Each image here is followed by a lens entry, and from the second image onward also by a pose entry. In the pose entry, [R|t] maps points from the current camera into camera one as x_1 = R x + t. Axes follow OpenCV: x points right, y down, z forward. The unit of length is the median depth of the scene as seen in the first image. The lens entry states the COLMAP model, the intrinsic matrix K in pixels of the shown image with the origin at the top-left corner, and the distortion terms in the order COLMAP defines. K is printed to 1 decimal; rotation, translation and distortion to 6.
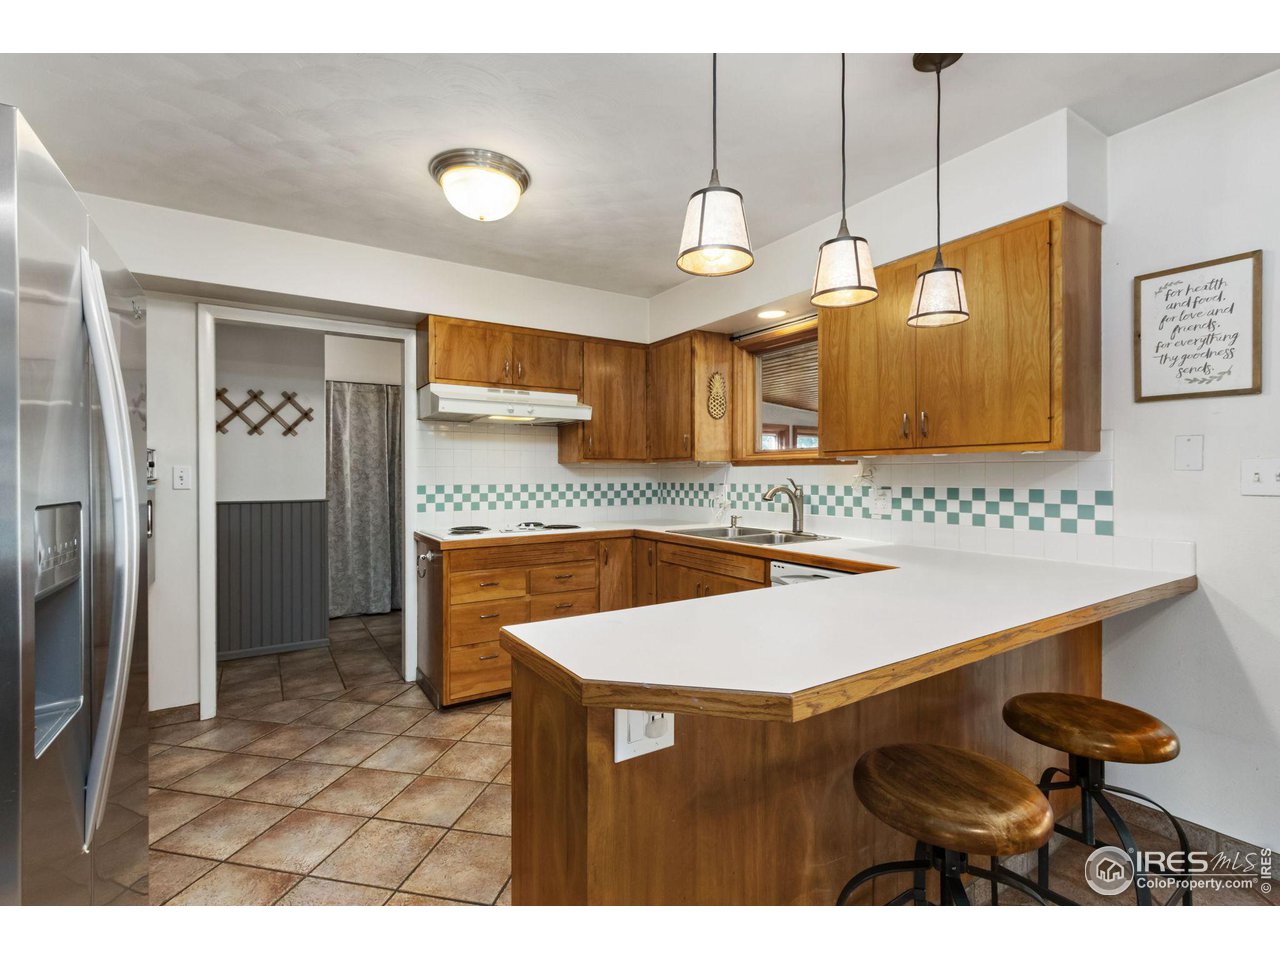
lens RADIAL K [[586.9, 0, 640.9], [0, 586.9, 477.7], [0, 0, 1]] dist [0.004694, 0.000168]
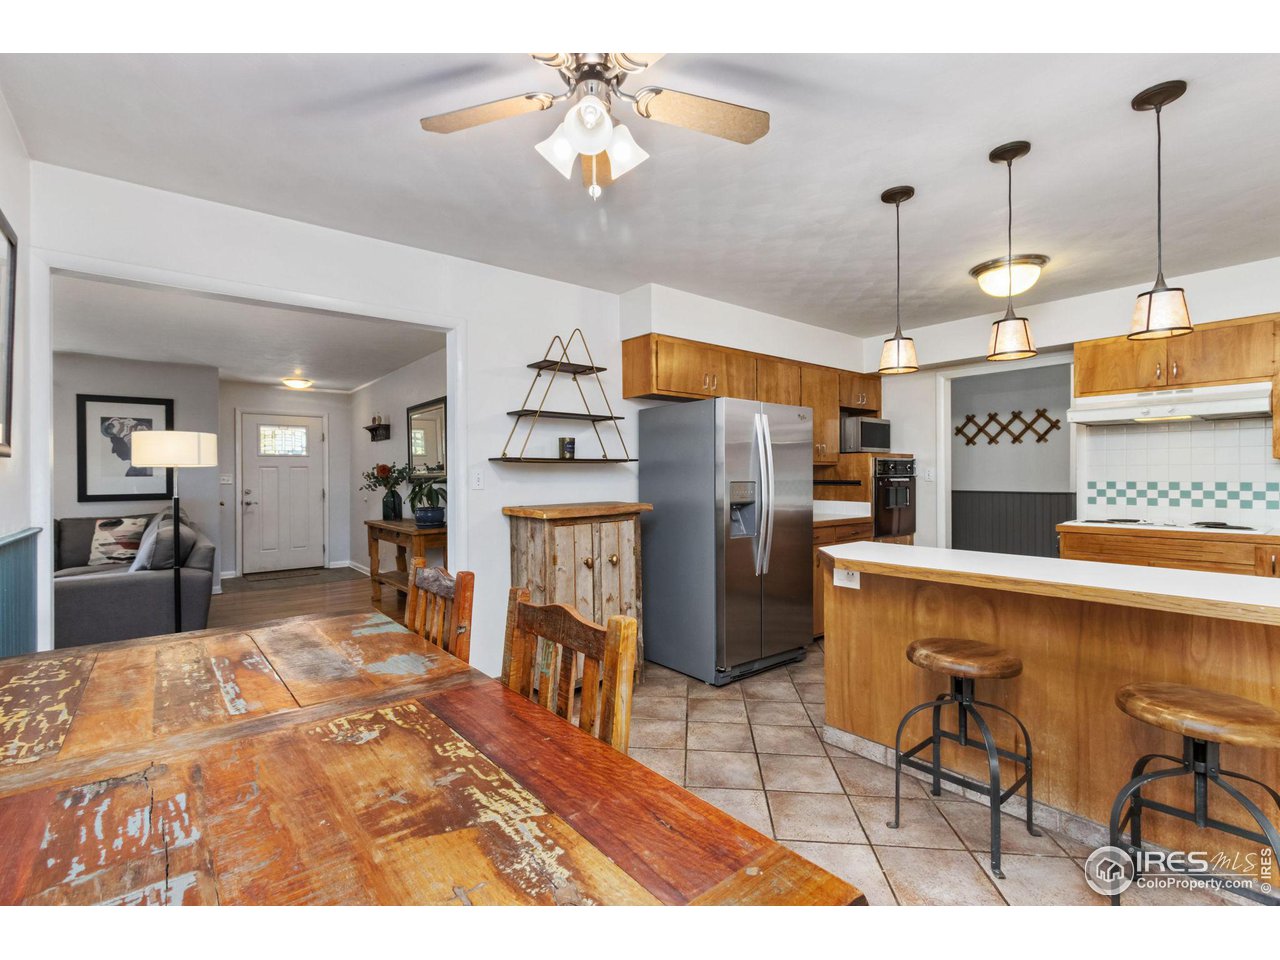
lens RADIAL K [[586.9, 0, 637.1], [0, 586.9, 474.2], [0, 0, 1]] dist [0.004694, 0.000168]
pose [[0.112818, 0.002987, -0.993611, 0.771518], [-0.001391, 0.999995, 0.002849, -0.003704], [0.993615, 0.001061, 0.112822, -0.051466]]
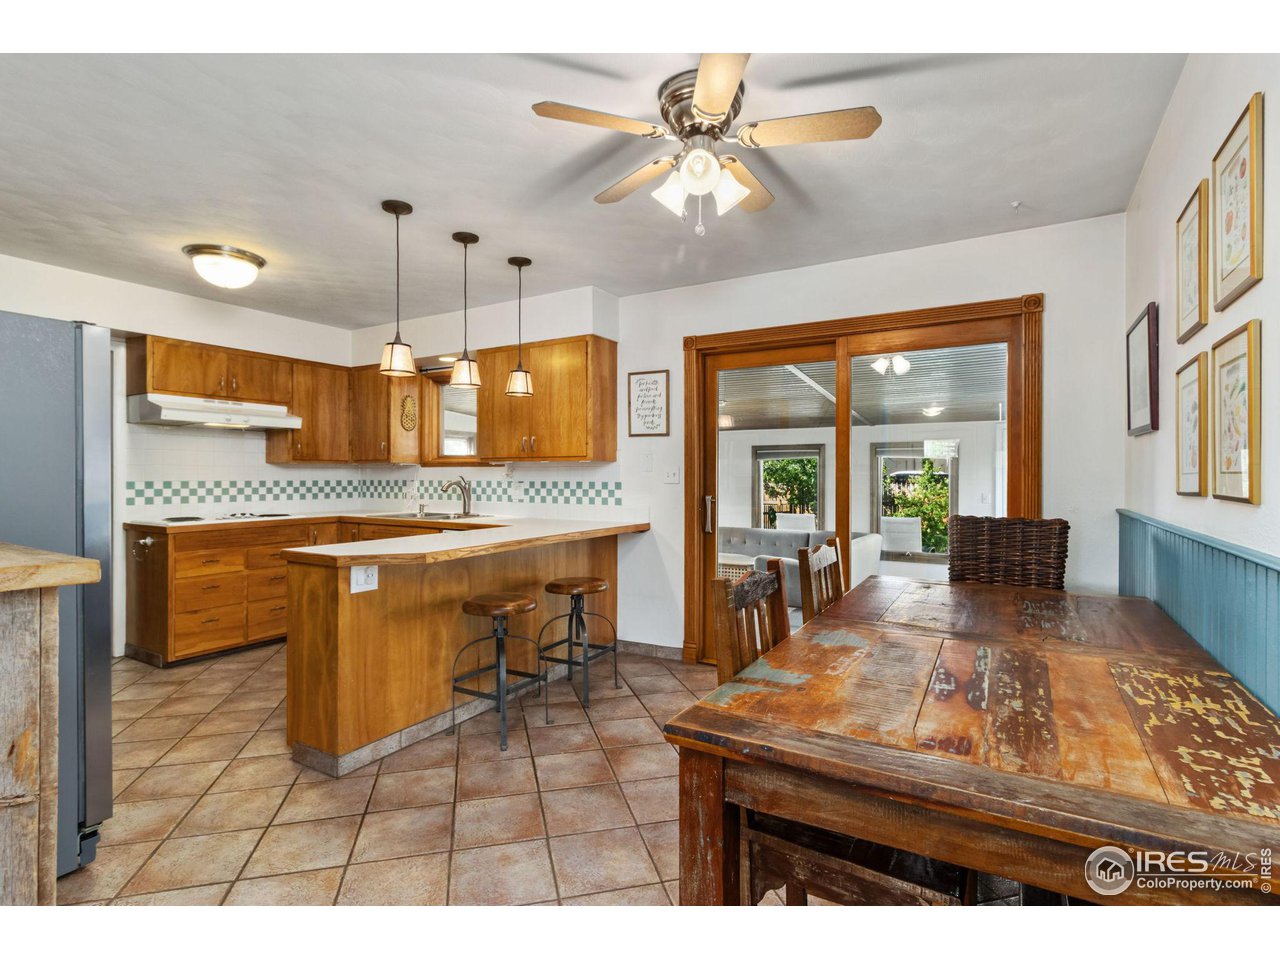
lens RADIAL K [[628.3, 0, 631.7], [0, 628.3, 480.0], [0, 0, 1]] dist [0.005231, 0.000356]
pose [[0.899117, 0.001064, 0.437707, -0.042757], [-0.001669, 0.999998, 0.000999, 0.008555], [-0.437705, -0.001629, 0.899117, -0.553778]]
